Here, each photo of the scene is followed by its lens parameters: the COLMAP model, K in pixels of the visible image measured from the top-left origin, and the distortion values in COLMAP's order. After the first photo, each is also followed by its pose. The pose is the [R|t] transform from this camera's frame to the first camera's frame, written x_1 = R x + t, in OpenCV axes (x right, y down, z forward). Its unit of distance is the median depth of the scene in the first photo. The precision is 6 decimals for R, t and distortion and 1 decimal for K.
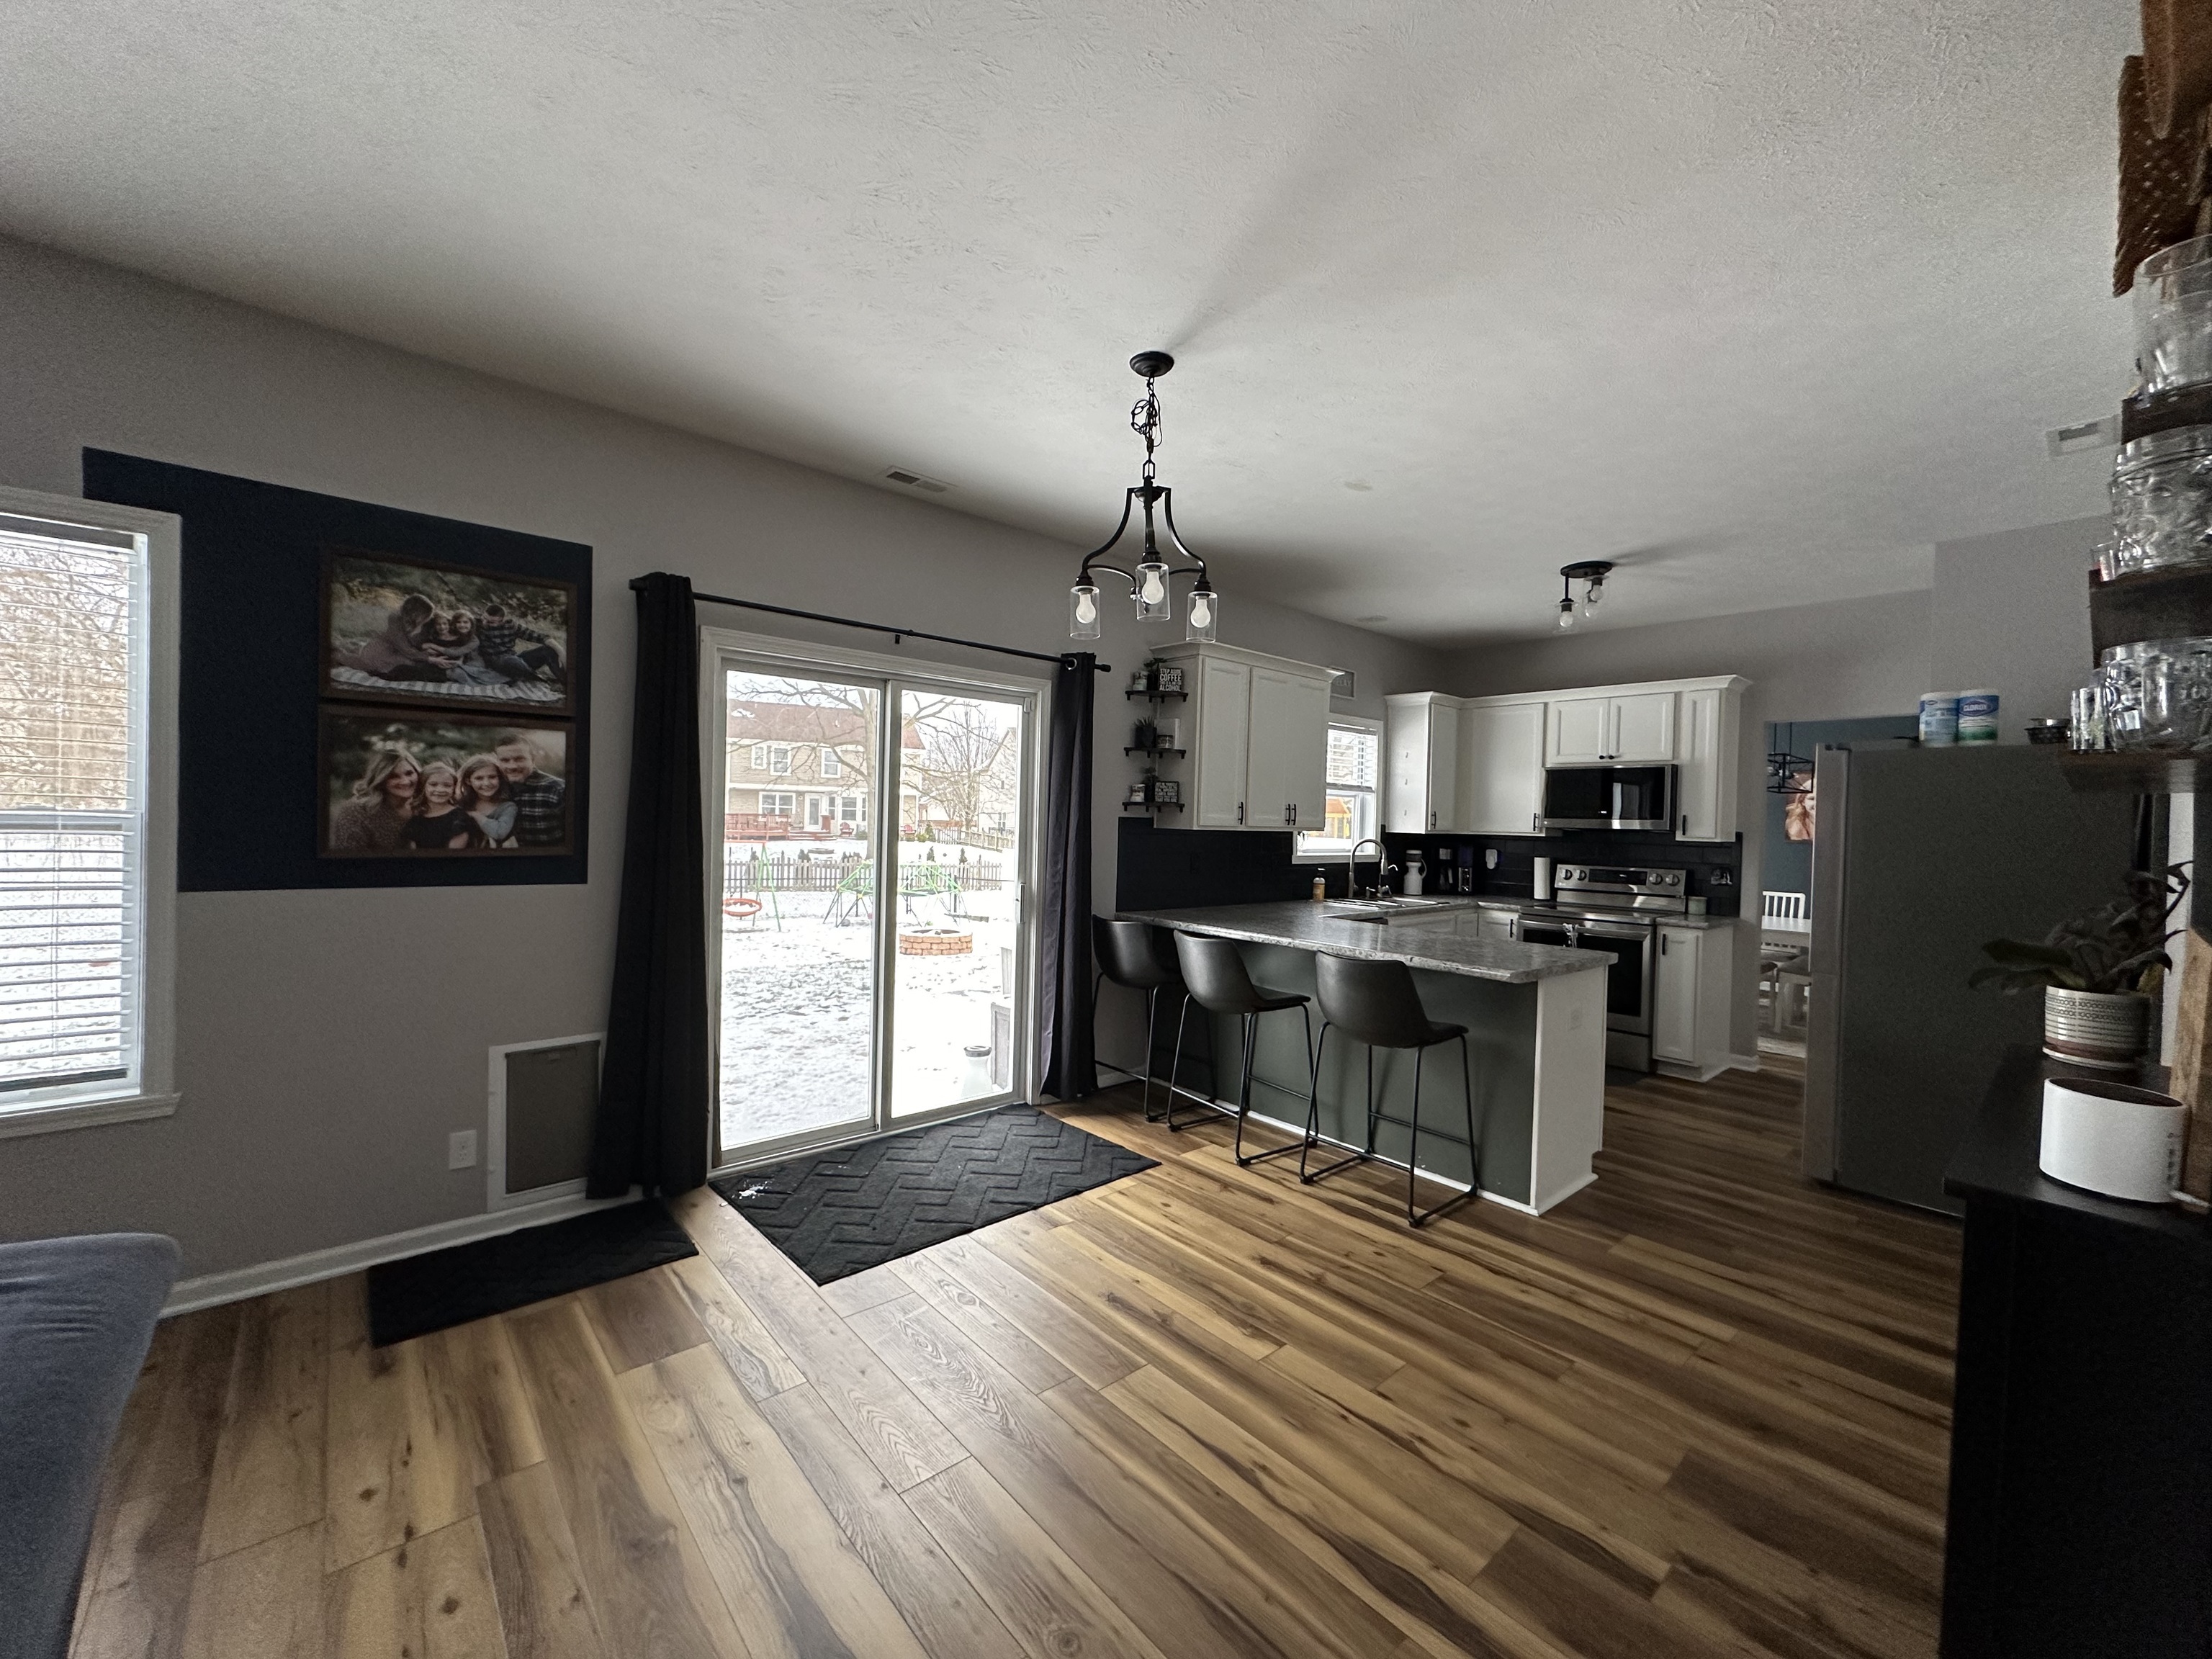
lens RADIAL K [[880.8, 0, 1112.9], [0, 880.8, 837.1], [0, 0, 1]] dist [0.001602, 0.000969]
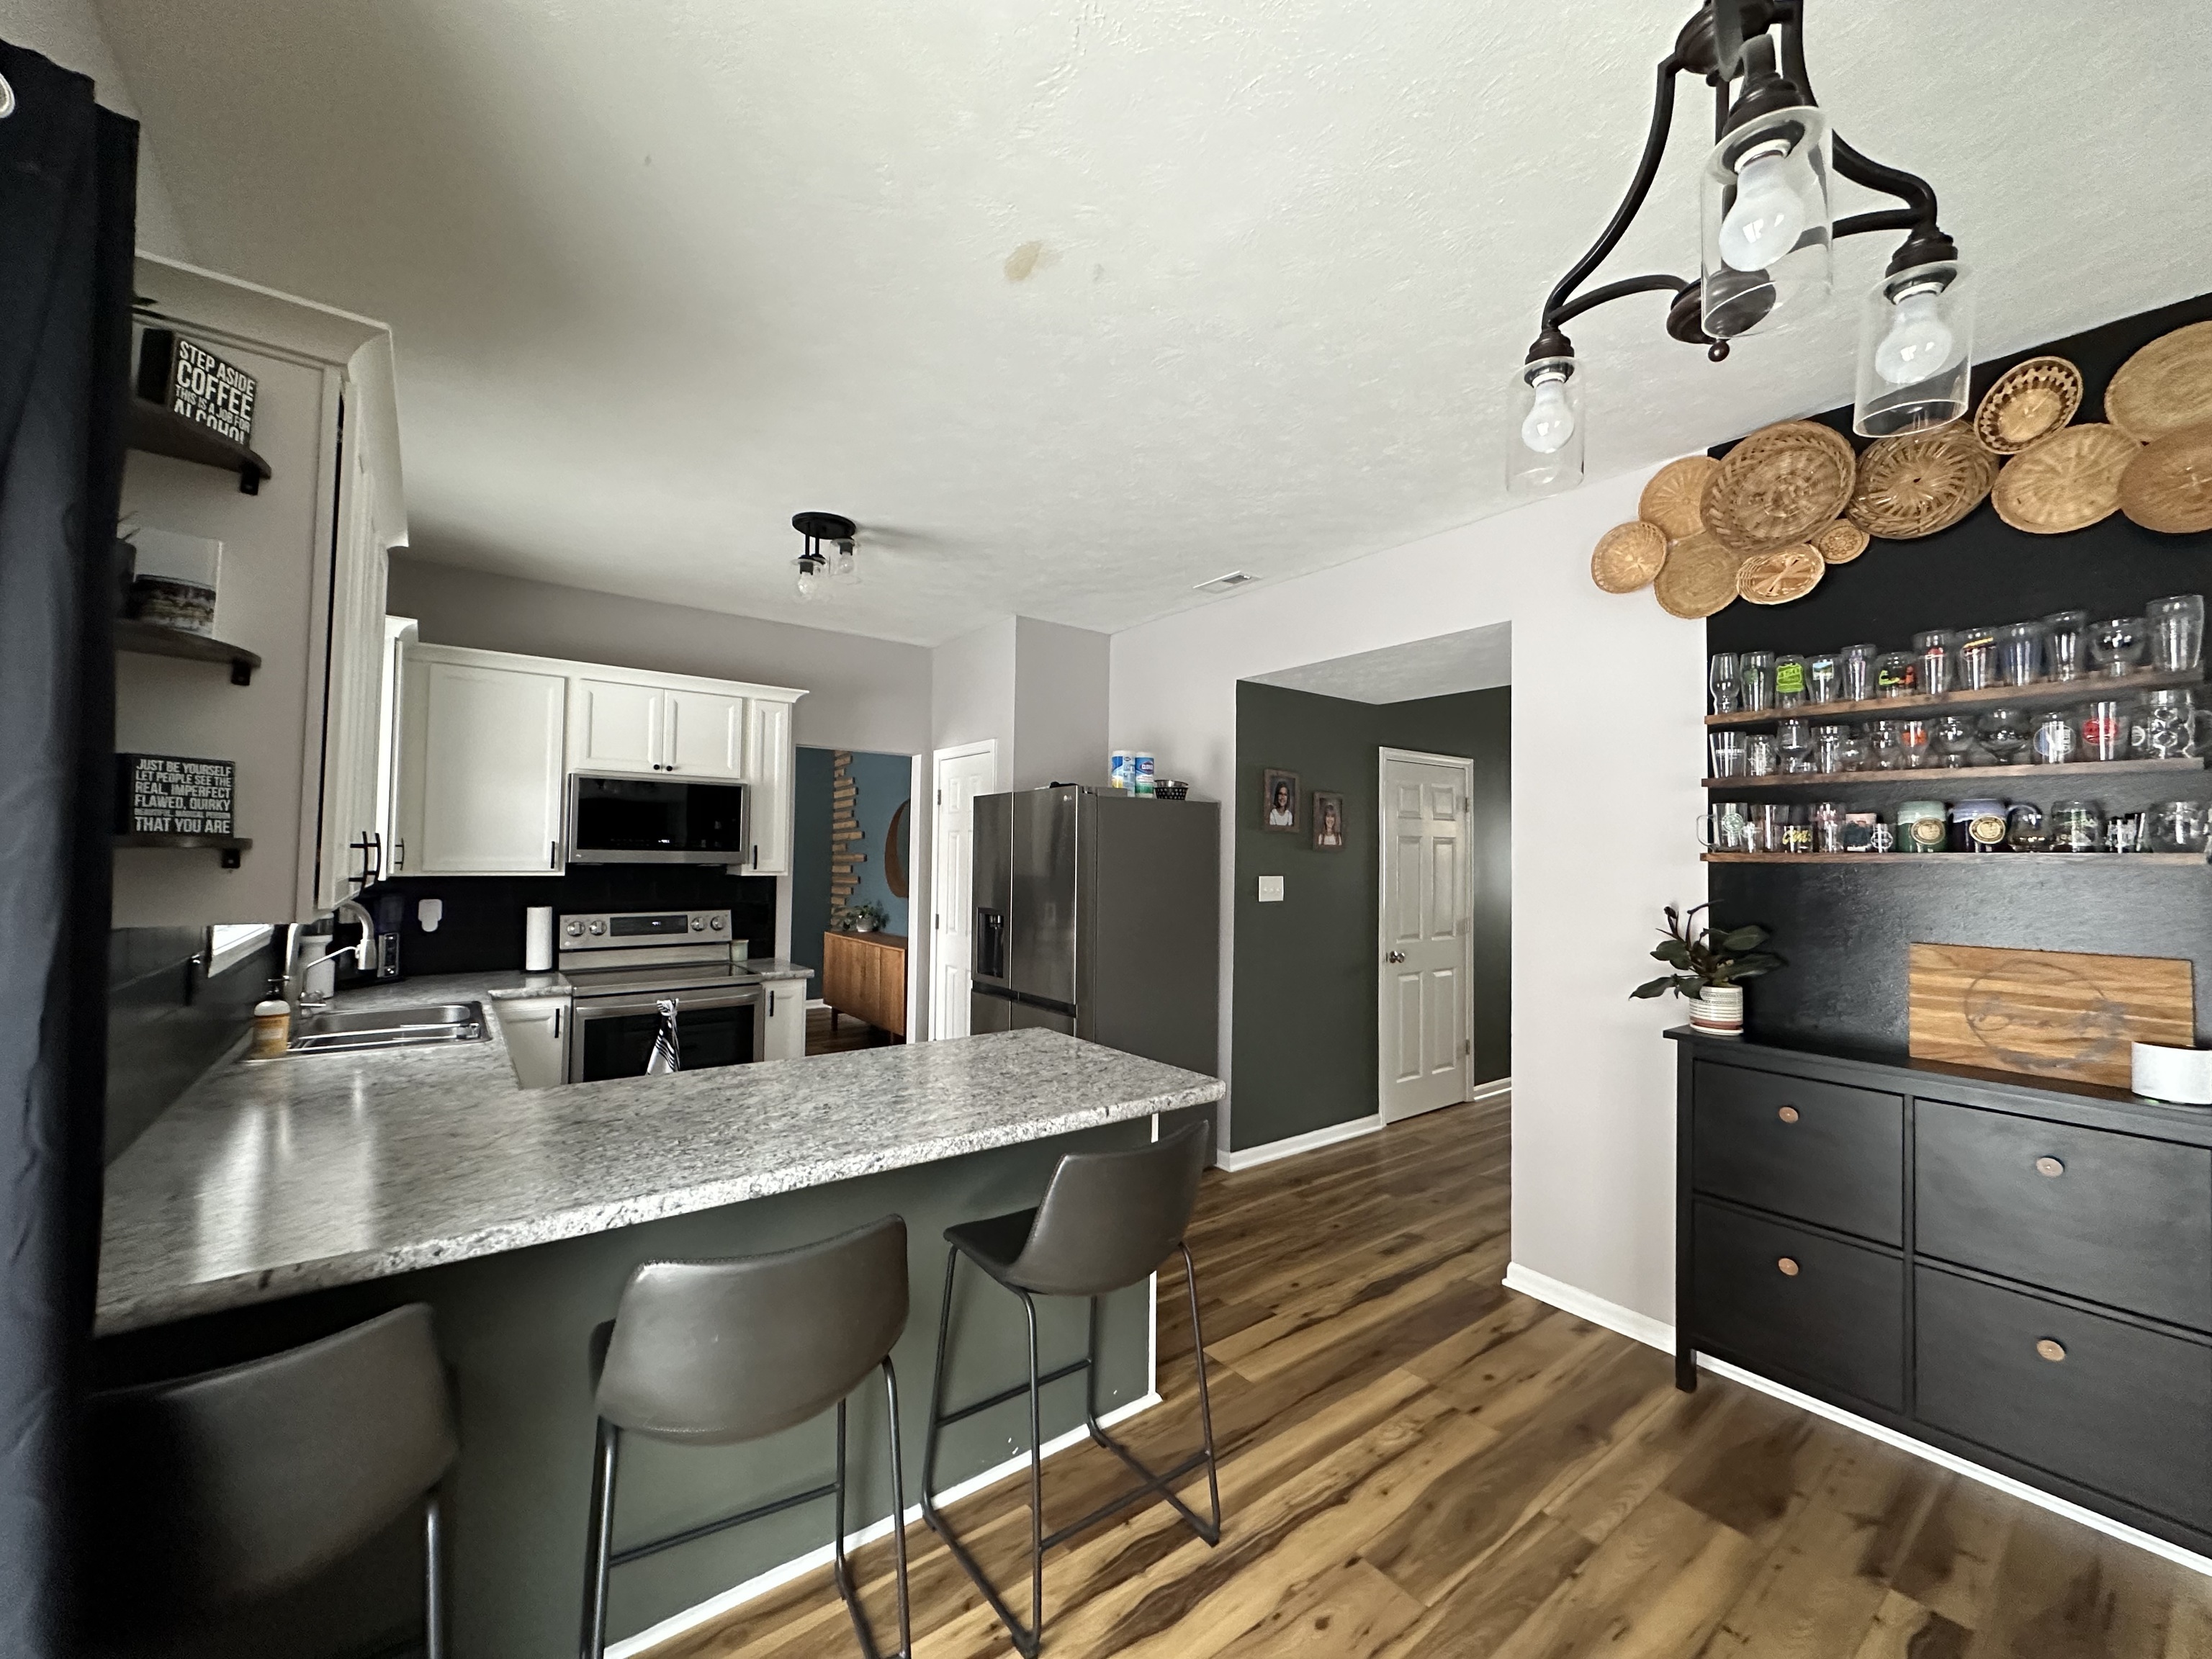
lens RADIAL K [[880.8, 0, 1103.8], [0, 880.8, 830.7], [0, 0, 1]] dist [0.001602, 0.000969]
pose [[0.077994, 0.003691, 0.996947, -0.237663], [0.007991, 0.999959, -0.004327, -0.046139], [-0.996922, 0.008304, 0.077961, 0.860356]]
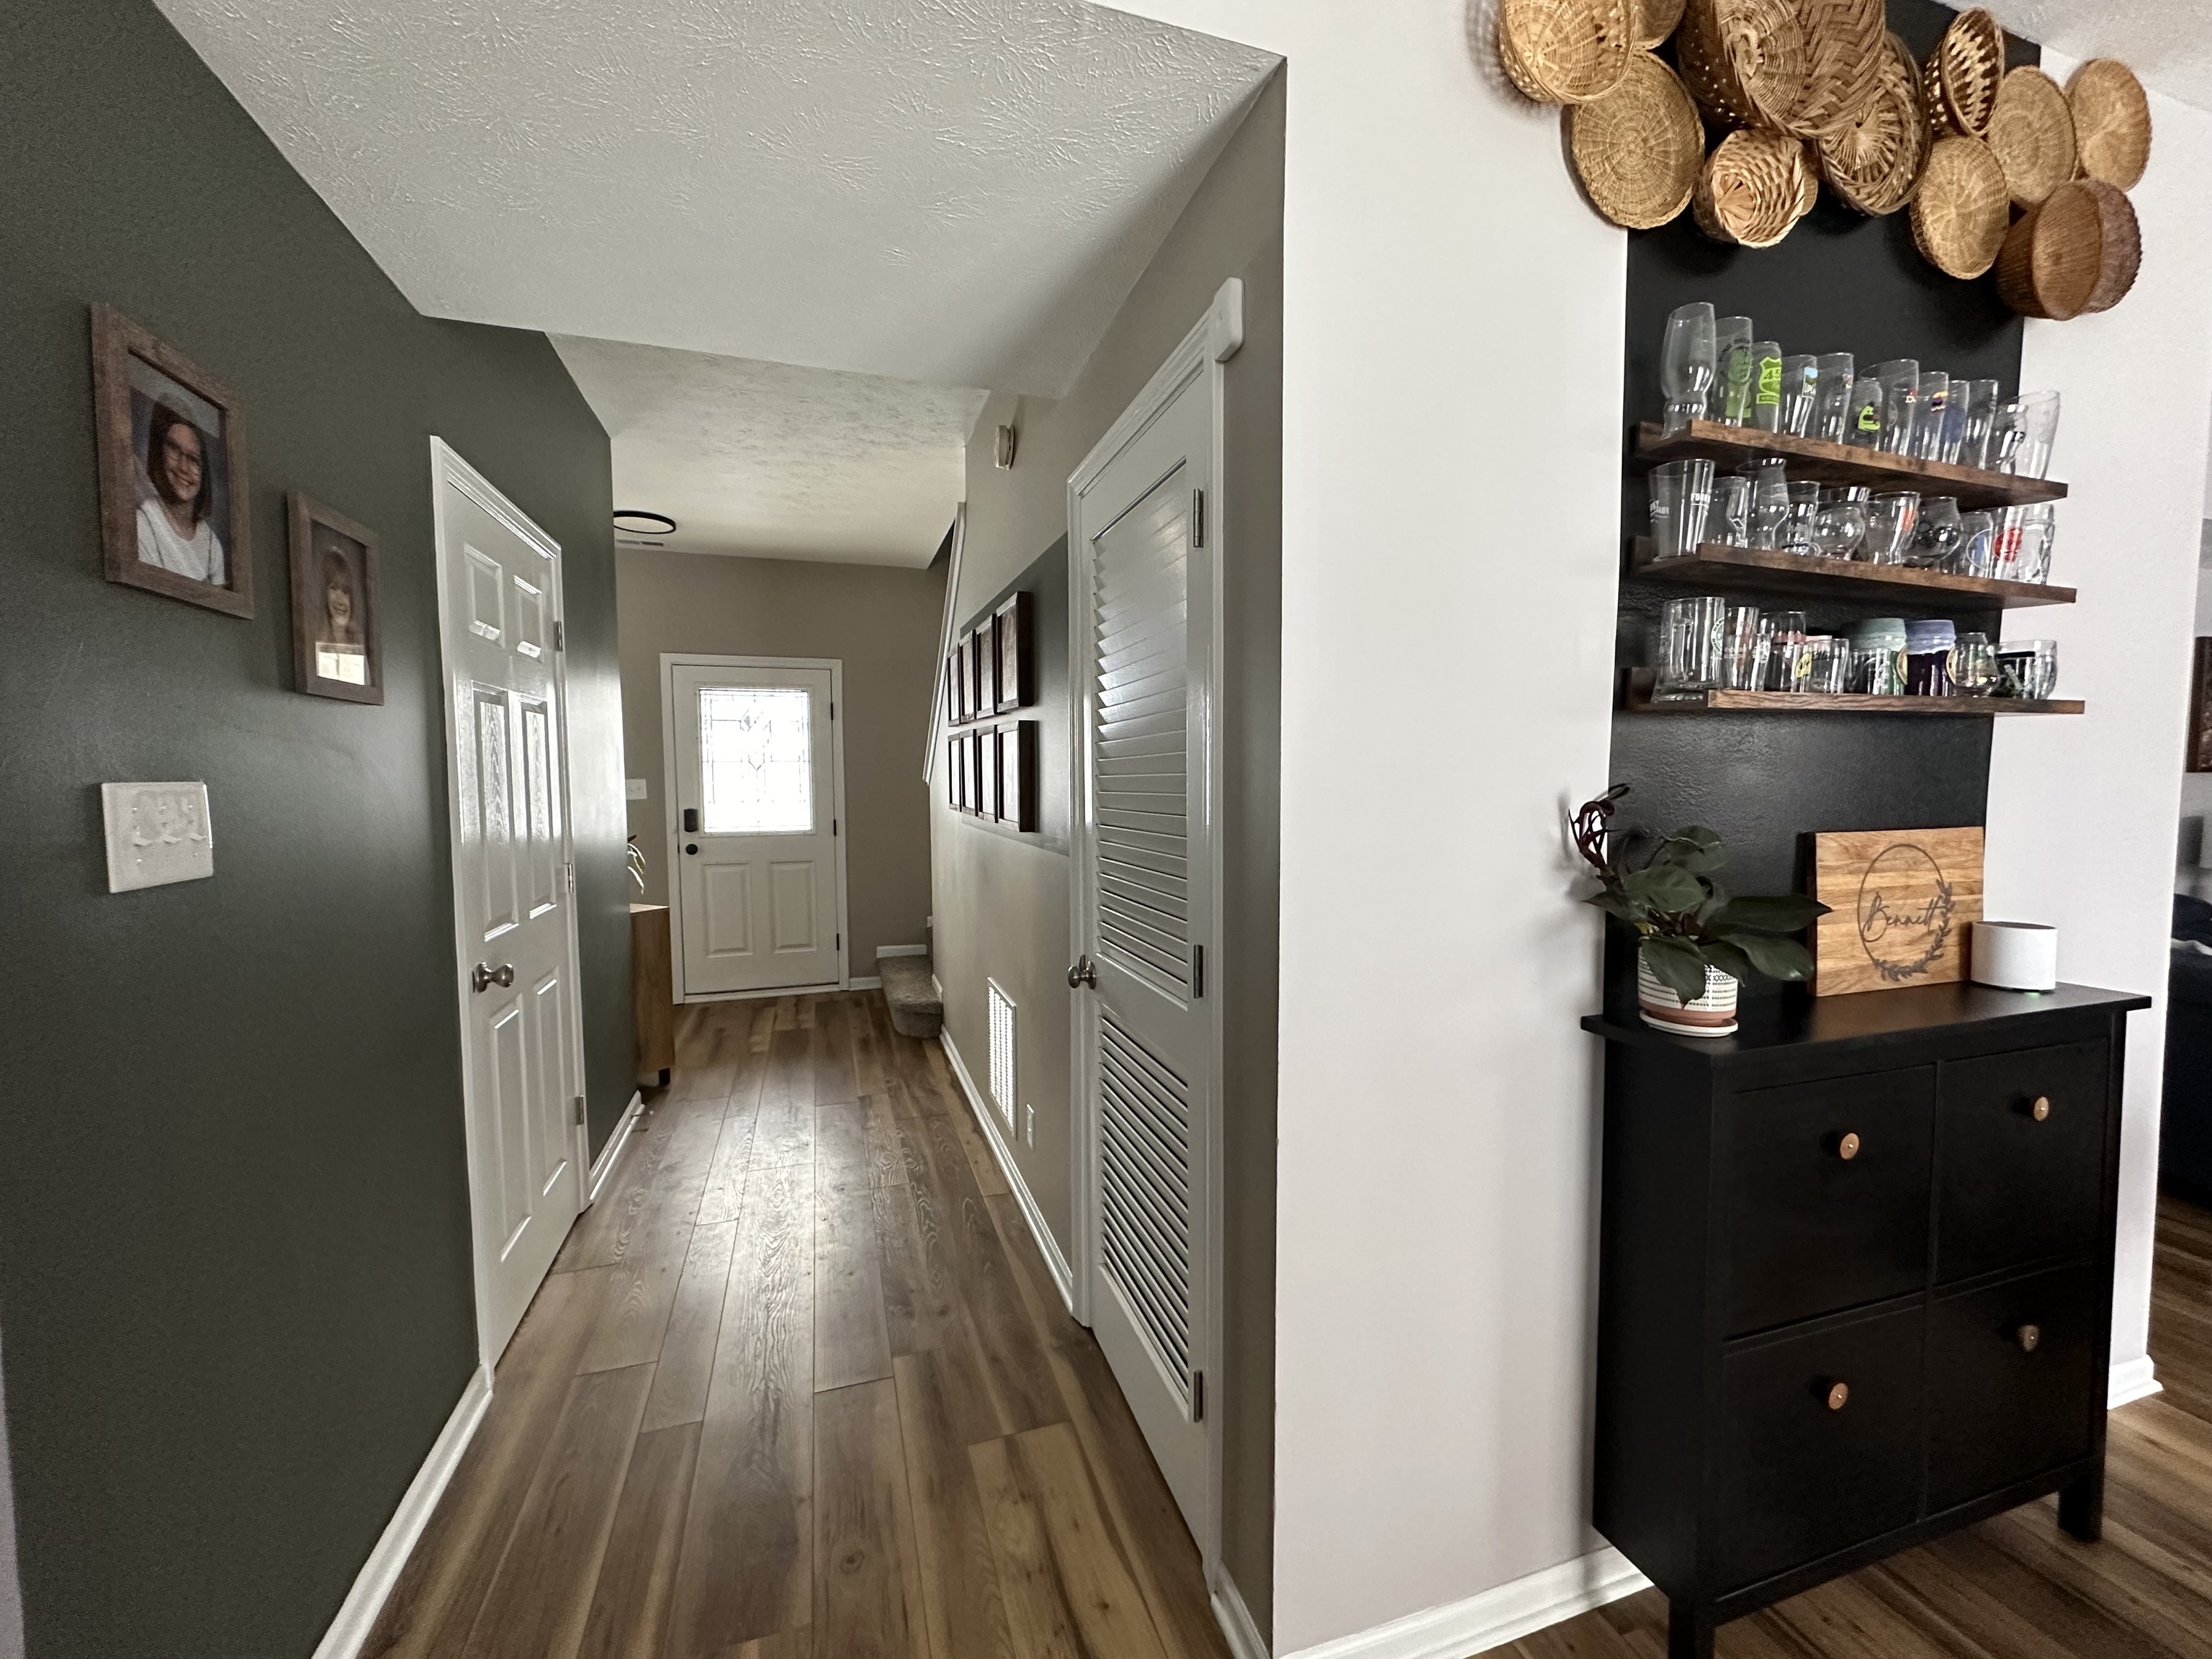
lens RADIAL K [[880.8, 0, 1099.3], [0, 880.8, 831.2], [0, 0, 1]] dist [0.001602, 0.000969]
pose [[-0.914733, -0.045967, 0.401435, 0.574693], [-0.011051, 0.995982, 0.088865, 0.000144], [-0.403907, 0.076851, -0.911566, 0.869257]]
